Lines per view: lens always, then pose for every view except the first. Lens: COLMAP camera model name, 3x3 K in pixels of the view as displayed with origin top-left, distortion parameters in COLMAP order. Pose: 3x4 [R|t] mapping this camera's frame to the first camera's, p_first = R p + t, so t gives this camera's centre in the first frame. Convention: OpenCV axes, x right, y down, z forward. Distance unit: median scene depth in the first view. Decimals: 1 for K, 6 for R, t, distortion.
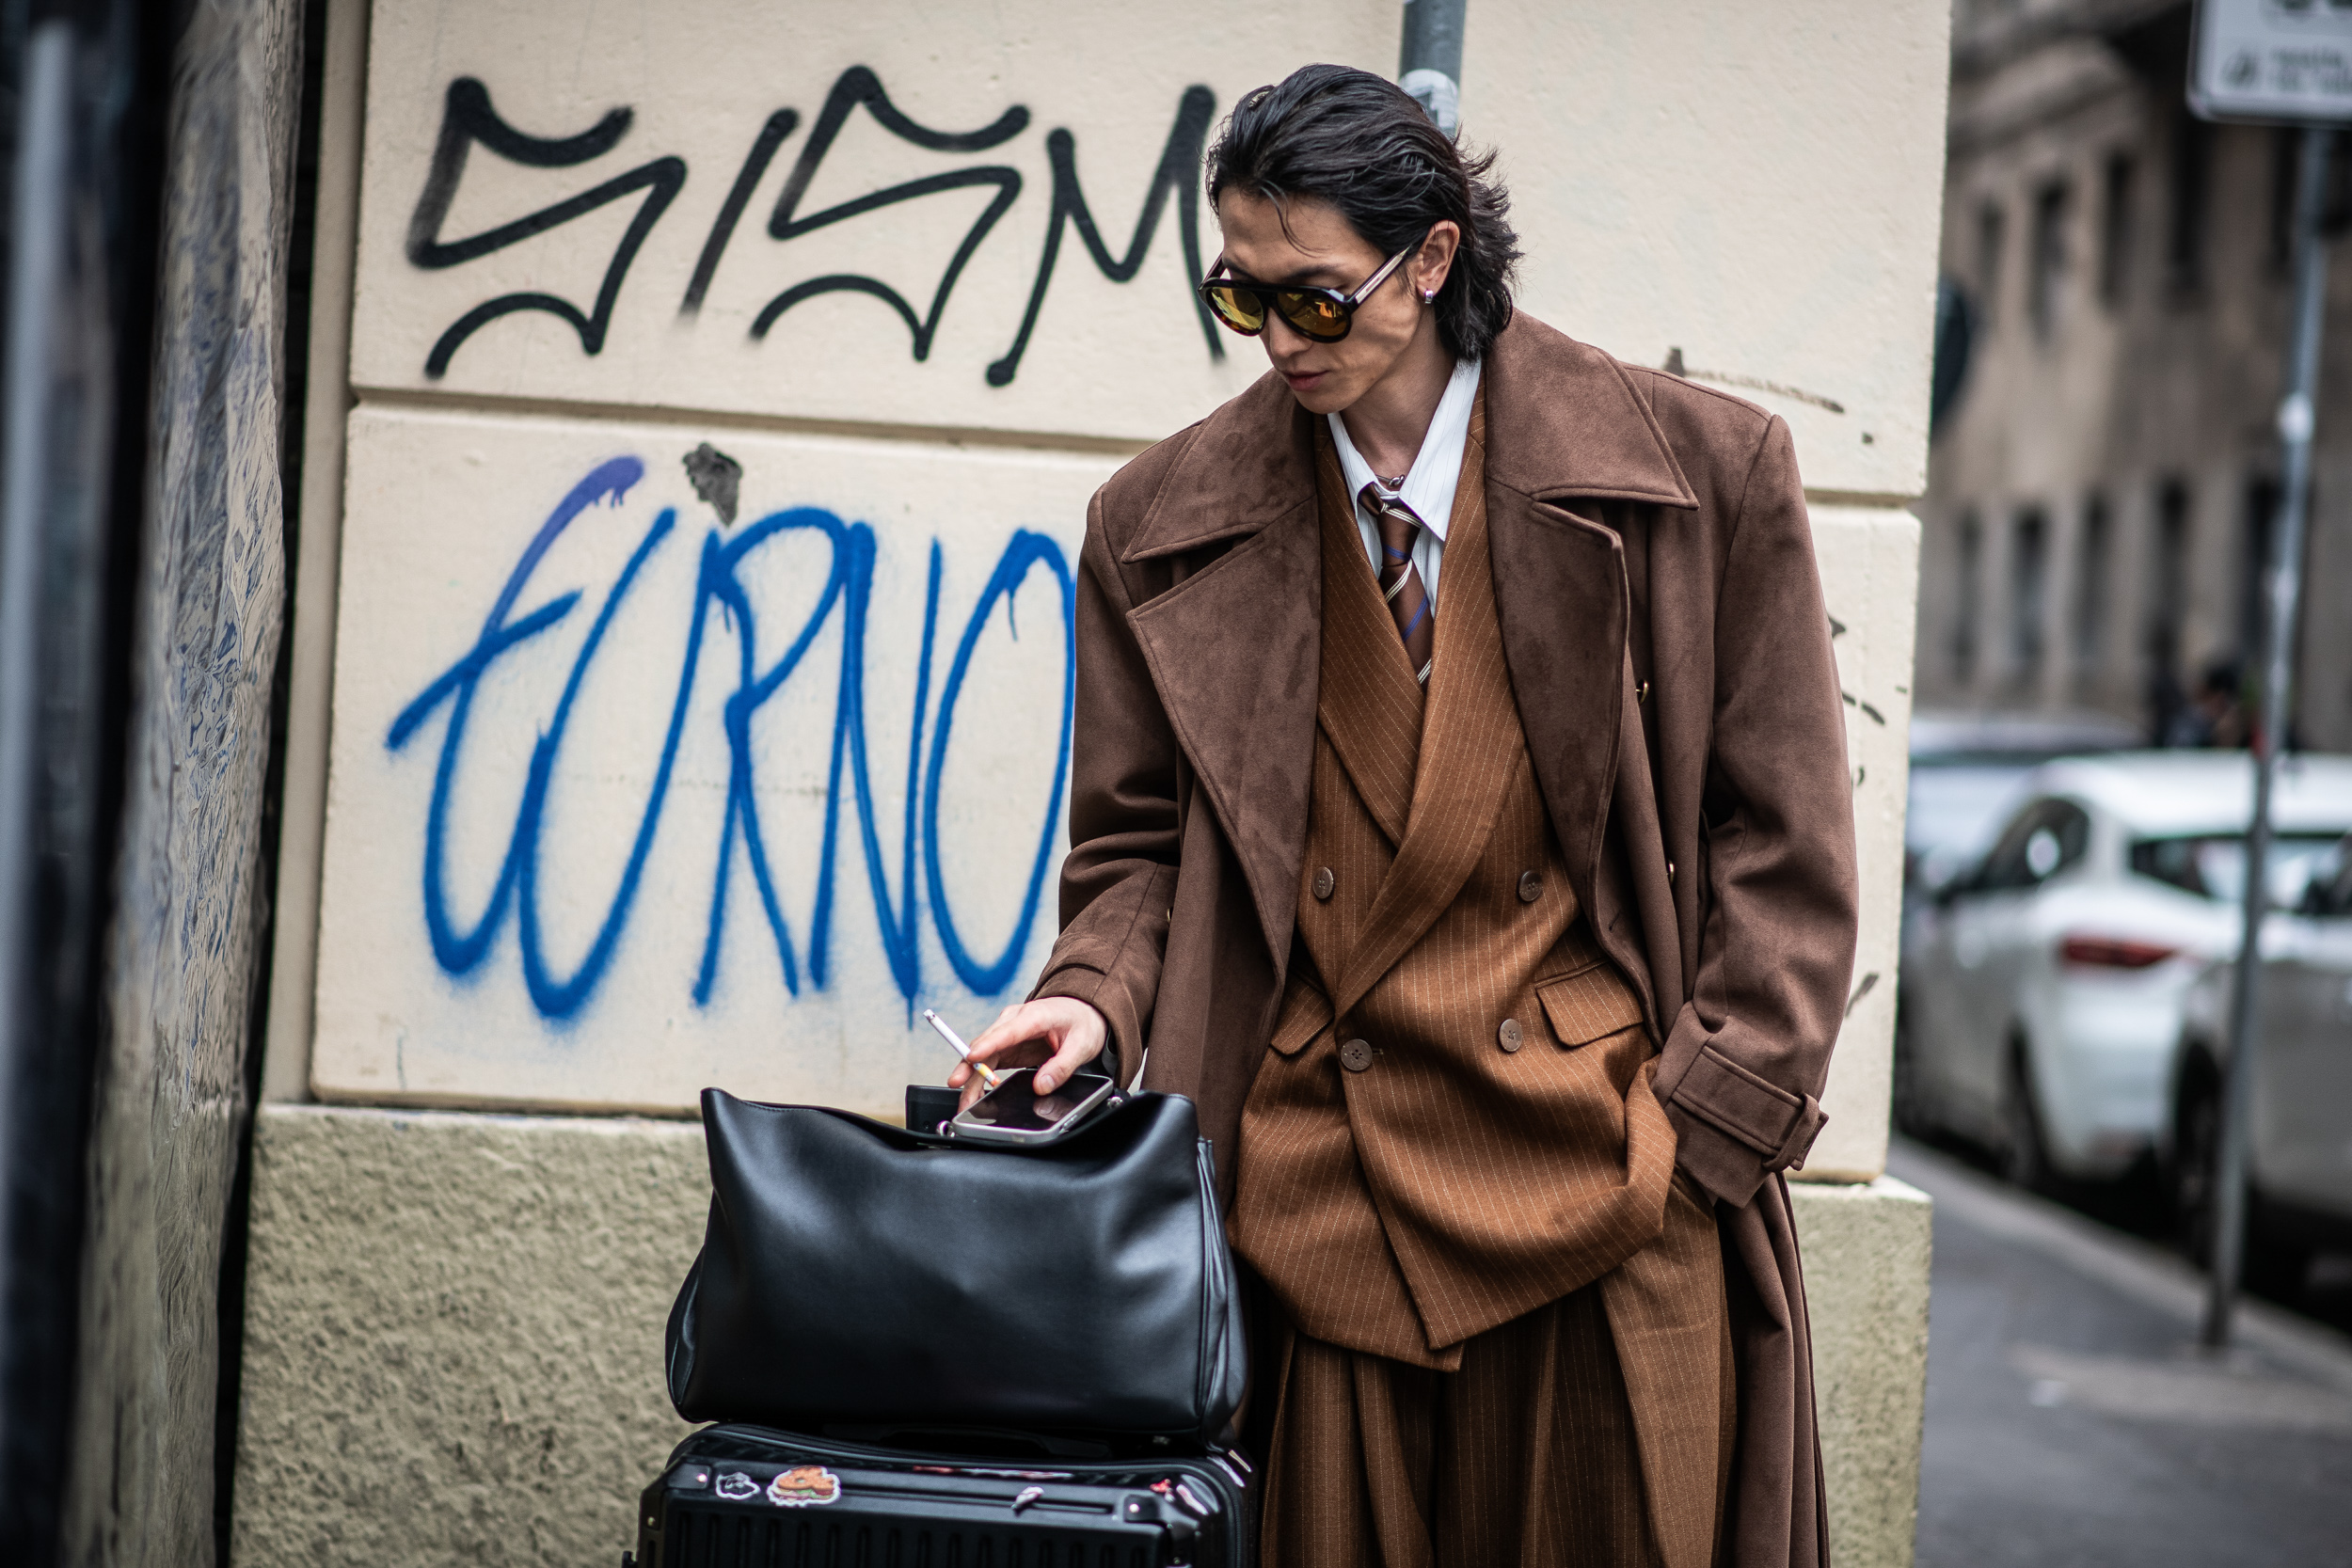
lens RADIAL K [[5599.3, 0, 1173.7], [0, 5599.3, 884.9], [0, 0, 1]] dist [-0.321209, 4.296918]
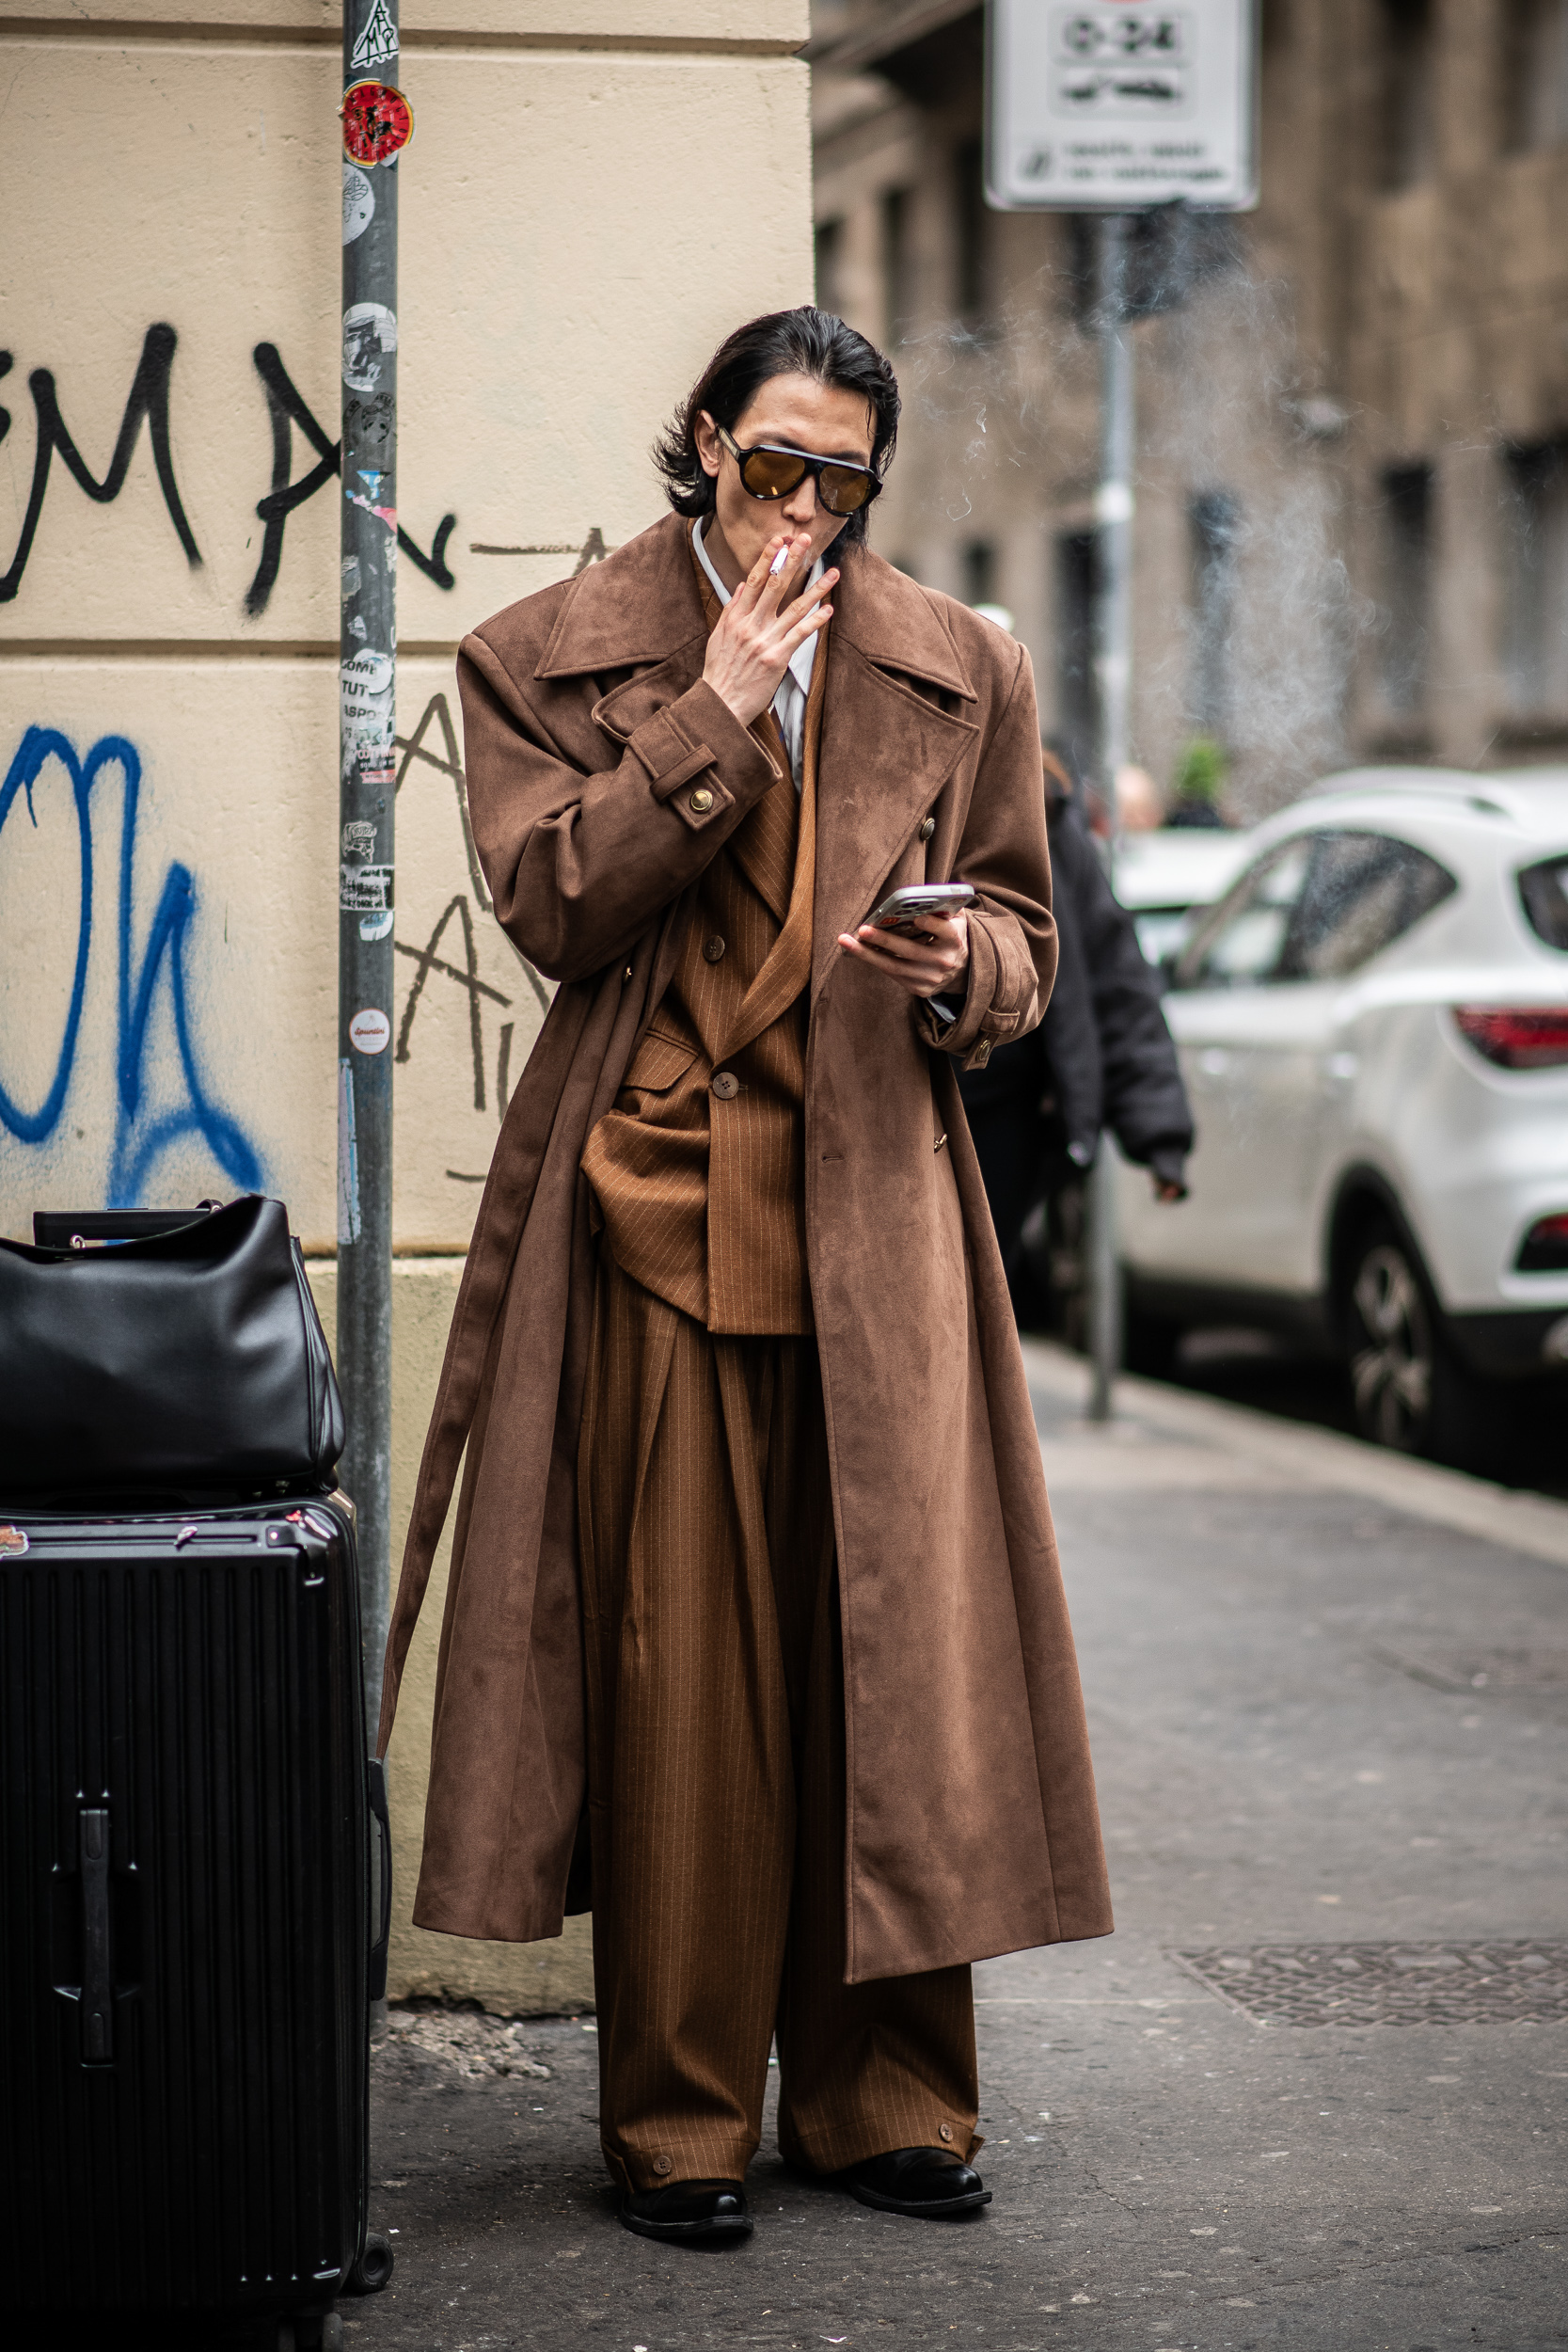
lens RADIAL K [[6072.3, 0, 784.0], [0, 6072.3, 1176.0], [0, 0, 1]] dist [0.018557, -0.136675]
pose [[0.987515, -0.075548, 0.138226, -0.056002], [0.071968, 0.996934, 0.030728, 0.000076], [-0.140123, -0.020396, 0.989924, -0.249513]]
